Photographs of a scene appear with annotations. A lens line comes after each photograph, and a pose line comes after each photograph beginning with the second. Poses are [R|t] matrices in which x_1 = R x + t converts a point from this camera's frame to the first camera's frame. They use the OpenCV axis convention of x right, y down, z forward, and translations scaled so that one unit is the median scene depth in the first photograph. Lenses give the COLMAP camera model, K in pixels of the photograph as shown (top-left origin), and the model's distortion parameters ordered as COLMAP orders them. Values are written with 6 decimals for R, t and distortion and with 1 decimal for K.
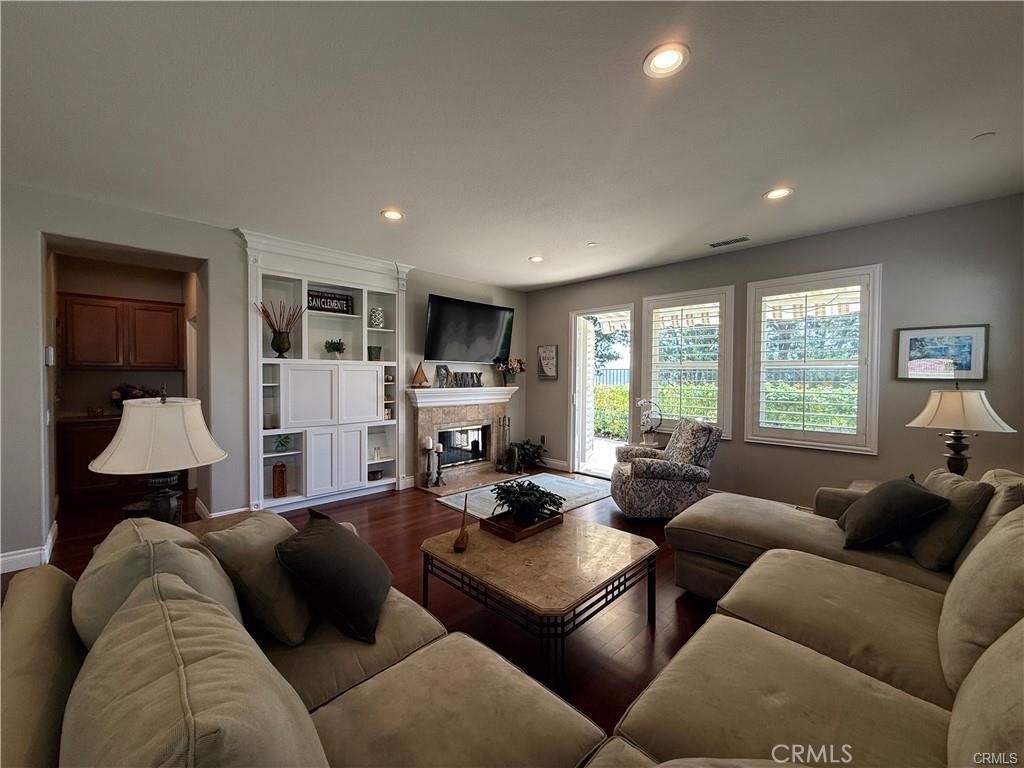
lens RADIAL K [[409.1, 0, 510.9], [0, 409.1, 384.3], [0, 0, 1]] dist [0.001043, -0.000480]
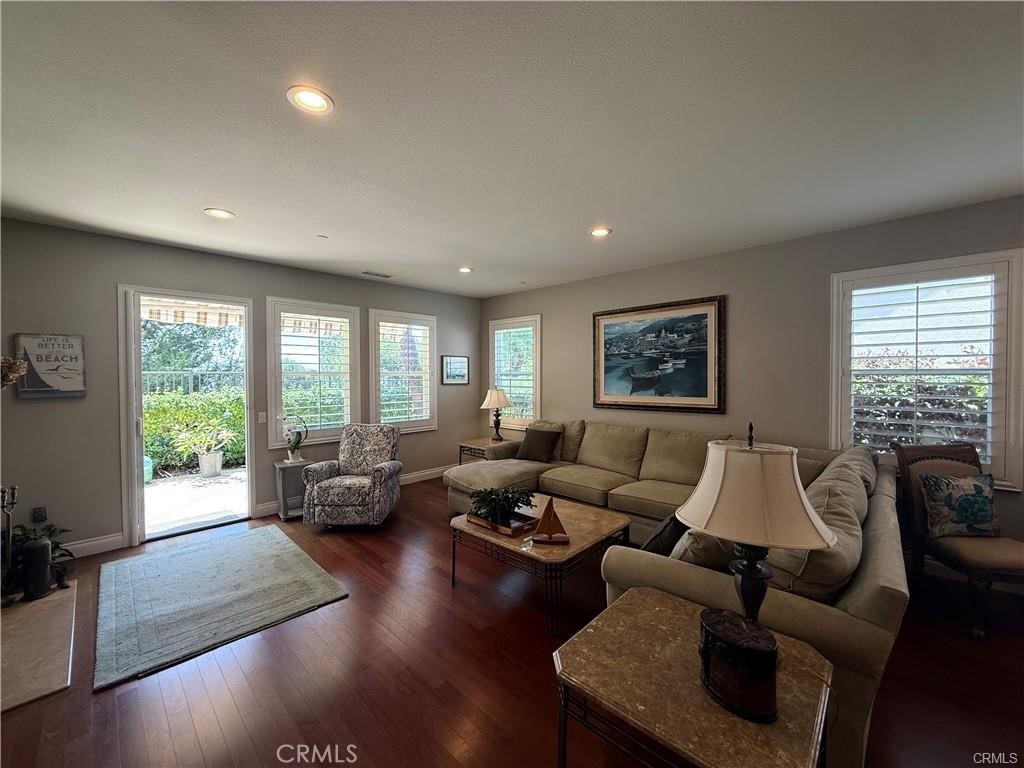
lens RADIAL K [[409.1, 0, 511.9], [0, 409.1, 381.9], [0, 0, 1]] dist [0.001043, -0.000480]
pose [[-0.024103, -0.022527, 0.999456, -0.589993], [0.024444, 0.999434, 0.023116, -0.039745], [-0.999411, 0.024988, -0.023538, 0.536879]]
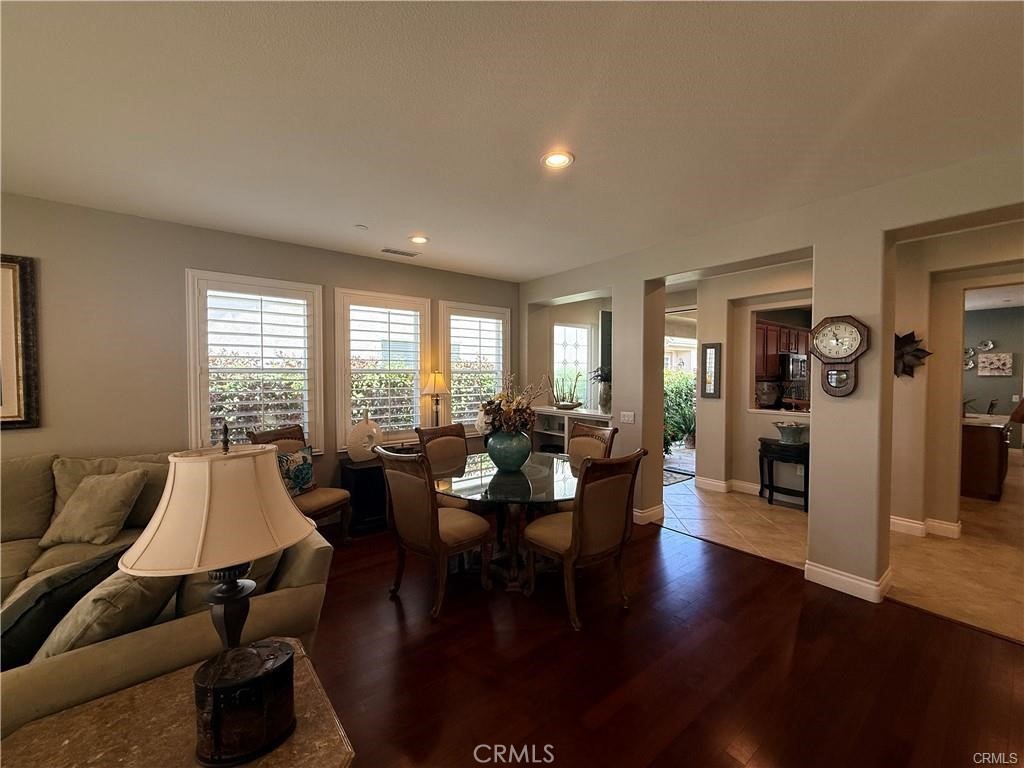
lens RADIAL K [[409.1, 0, 510.2], [0, 409.1, 382.4], [0, 0, 1]] dist [0.001043, -0.000480]
pose [[-0.993315, -0.010574, 0.114949, -0.508784], [-0.005781, 0.999103, 0.041951, -0.037302], [-0.115290, 0.041006, -0.992485, 0.589315]]
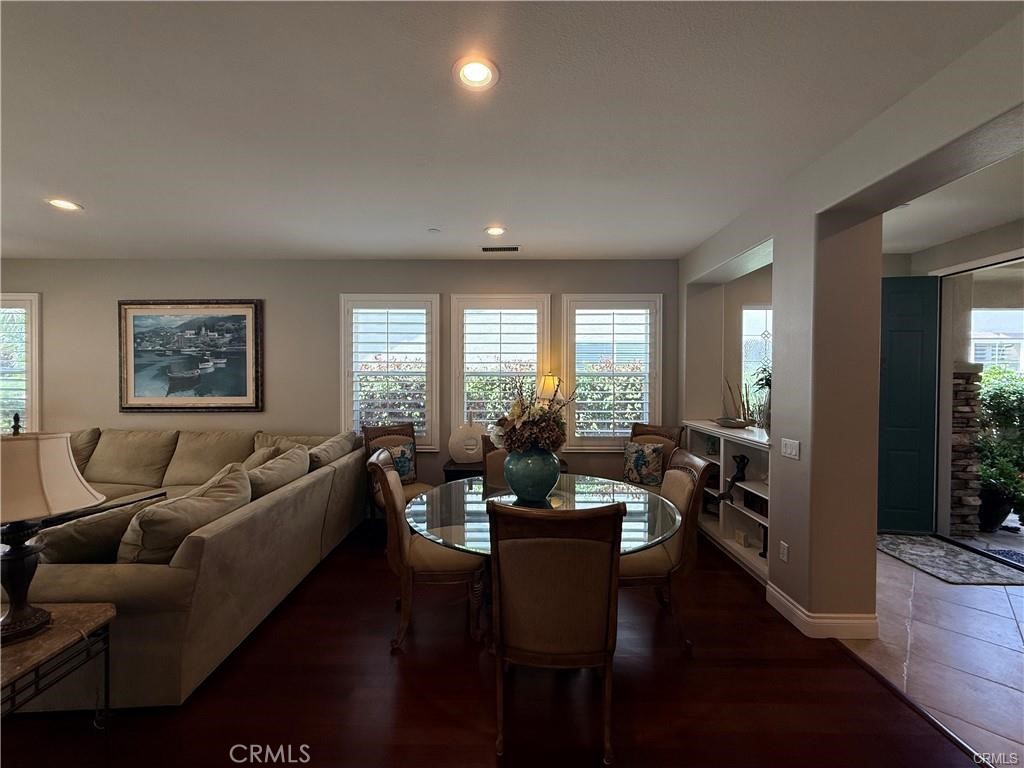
lens RADIAL K [[409.1, 0, 511.7], [0, 409.1, 383.0], [0, 0, 1]] dist [0.001043, -0.000480]
pose [[-0.703095, -0.019475, 0.710829, -0.779283], [0.006715, 0.999398, 0.034024, -0.032509], [-0.711064, 0.028695, -0.702541, 0.318874]]
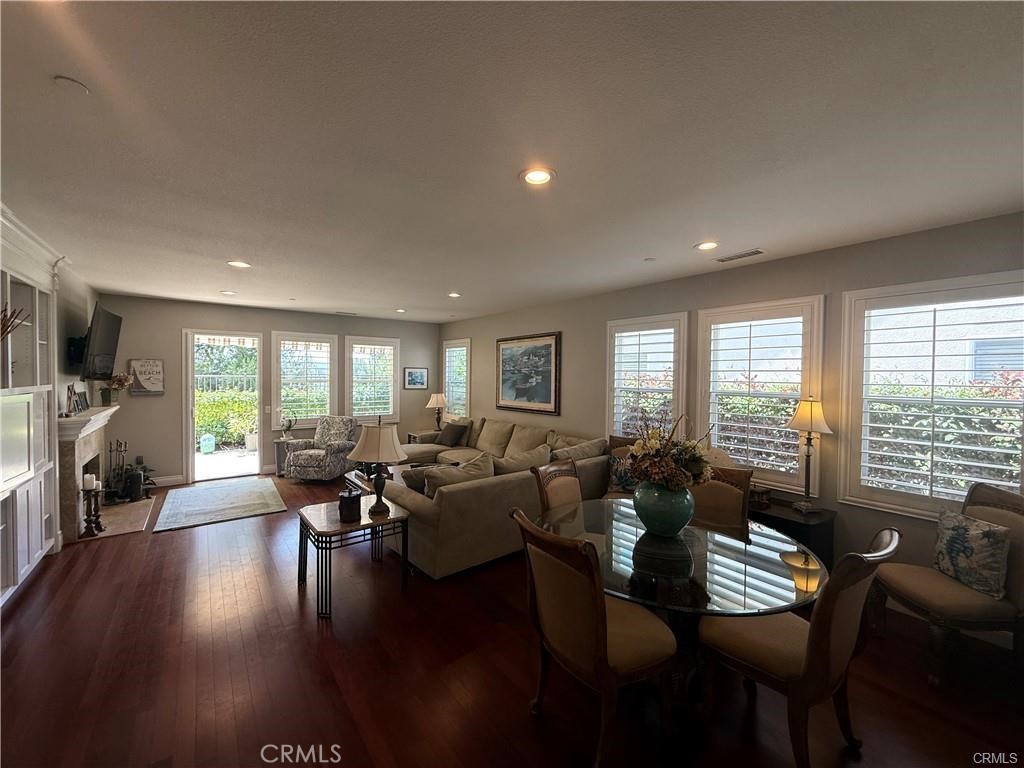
lens RADIAL K [[409.1, 0, 511.9], [0, 409.1, 383.0], [0, 0, 1]] dist [0.001043, -0.000480]
pose [[0.124626, -0.024735, 0.991895, -0.955031], [0.011360, 0.999659, 0.023501, -0.068283], [-0.992139, 0.008339, 0.124864, 0.064981]]
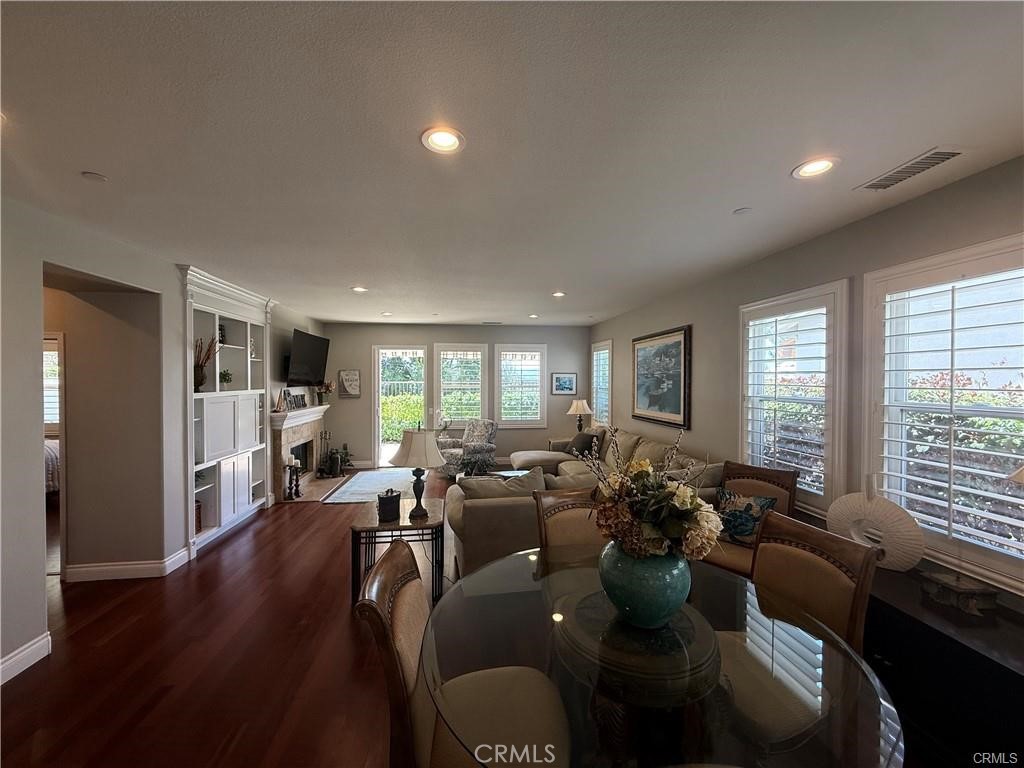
lens RADIAL K [[409.1, 0, 511.5], [0, 409.1, 382.9], [0, 0, 1]] dist [0.001043, -0.000480]
pose [[0.609581, -0.014145, 0.792598, -0.762459], [0.019635, 0.999803, 0.002742, -0.064033], [-0.792481, 0.013892, 0.609739, -0.176881]]
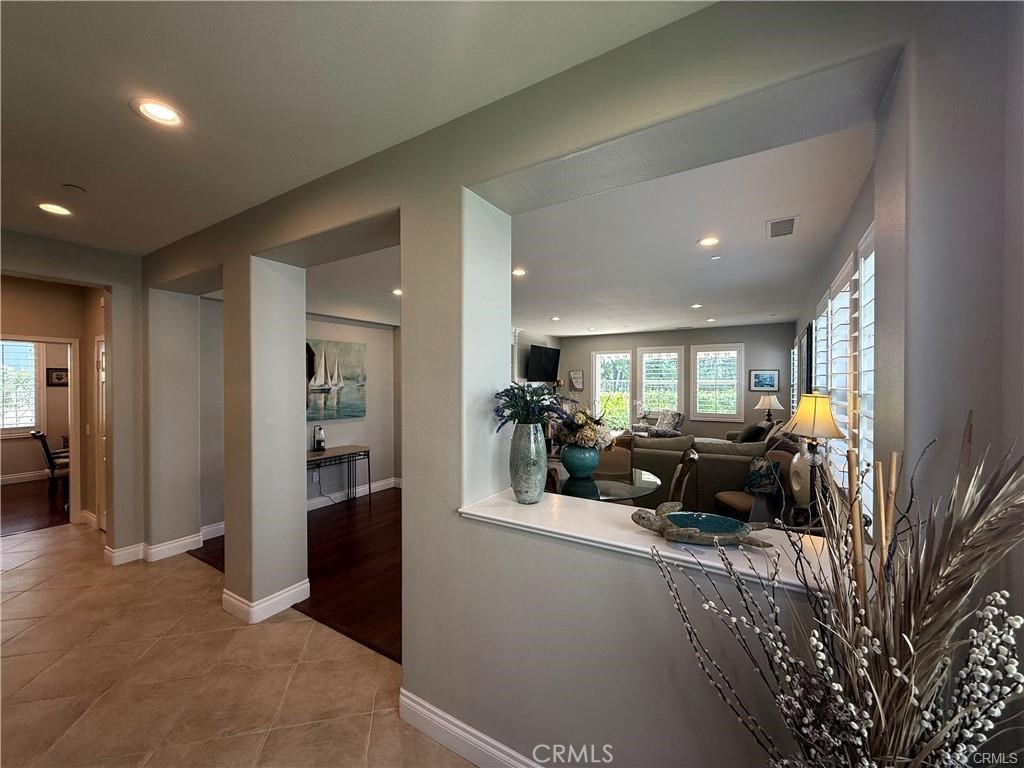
lens RADIAL K [[409.1, 0, 511.1], [0, 409.1, 384.4], [0, 0, 1]] dist [0.001043, -0.000480]
pose [[0.972388, -0.010526, 0.233134, -0.730967], [0.013063, 0.999871, -0.009342, -0.032211], [-0.233005, 0.012130, 0.972400, -0.750481]]
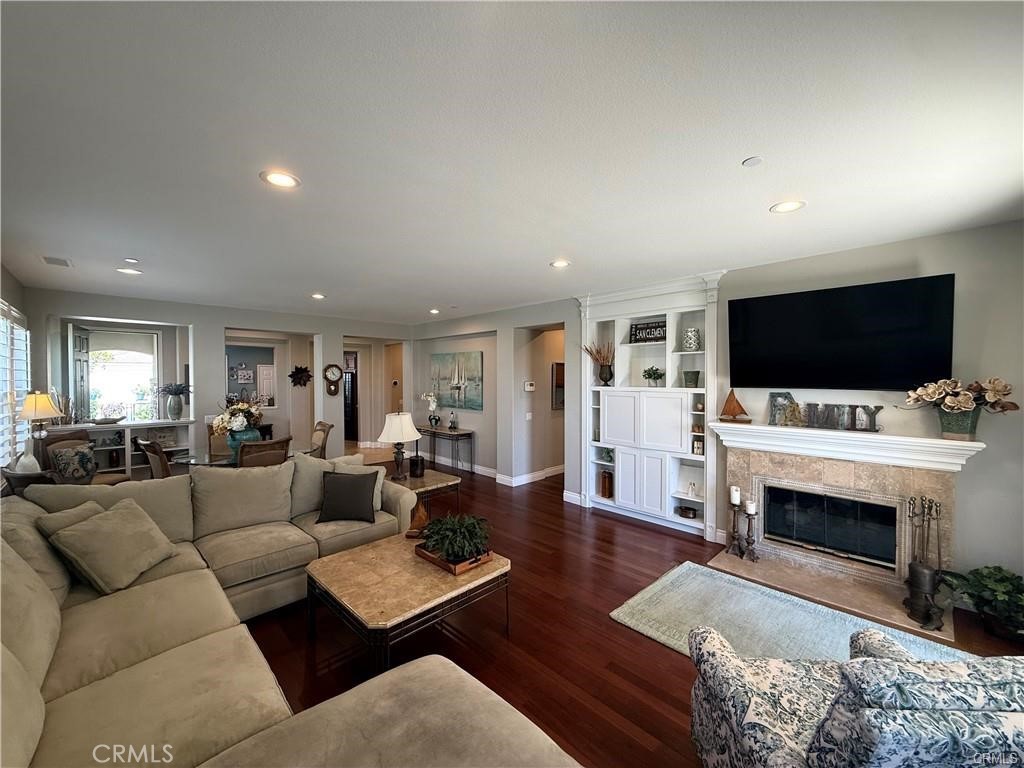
lens RADIAL K [[409.1, 0, 515.7], [0, 409.1, 388.1], [0, 0, 1]] dist [0.001043, -0.000480]
pose [[-0.004306, 0.019498, -0.999801, 0.587796], [-0.020414, 0.999600, 0.019582, -0.065849], [0.999782, 0.020495, -0.003907, 0.627399]]
